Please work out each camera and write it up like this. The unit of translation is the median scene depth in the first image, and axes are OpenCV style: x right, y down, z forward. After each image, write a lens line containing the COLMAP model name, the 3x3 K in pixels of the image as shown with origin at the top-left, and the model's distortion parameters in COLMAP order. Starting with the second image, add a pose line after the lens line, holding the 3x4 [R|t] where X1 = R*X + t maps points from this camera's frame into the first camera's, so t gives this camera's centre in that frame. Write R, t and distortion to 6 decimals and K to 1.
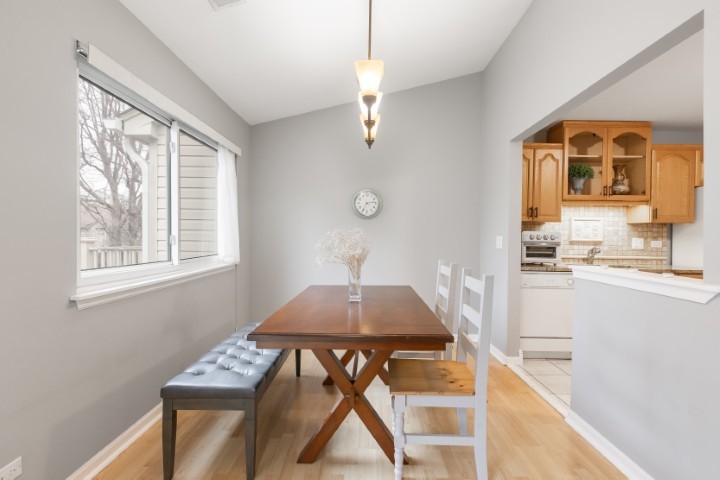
lens RADIAL K [[324.1, 0, 360.5], [0, 324.1, 240.9], [0, 0, 1]] dist [0.002556, 0.000120]
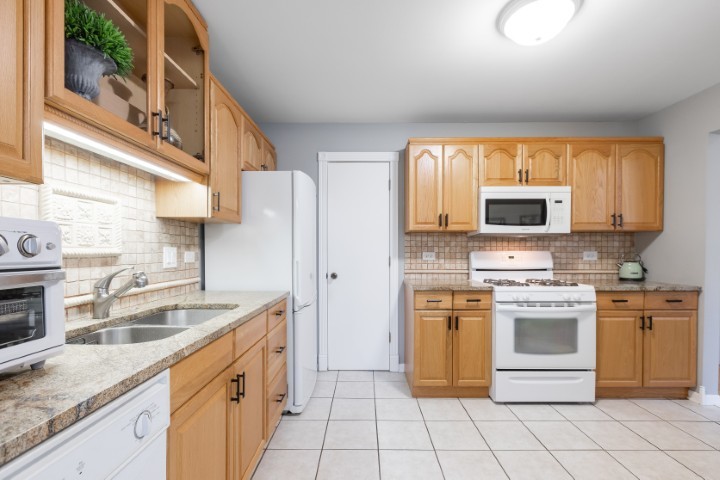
lens RADIAL K [[324.1, 0, 361.8], [0, 324.1, 252.4], [0, 0, 1]] dist [0.002556, 0.000120]
pose [[-0.016852, -0.018827, 0.999681, 0.332149], [0.006844, 0.999797, 0.018945, -0.007379], [-0.999835, 0.007161, -0.016720, 0.703756]]
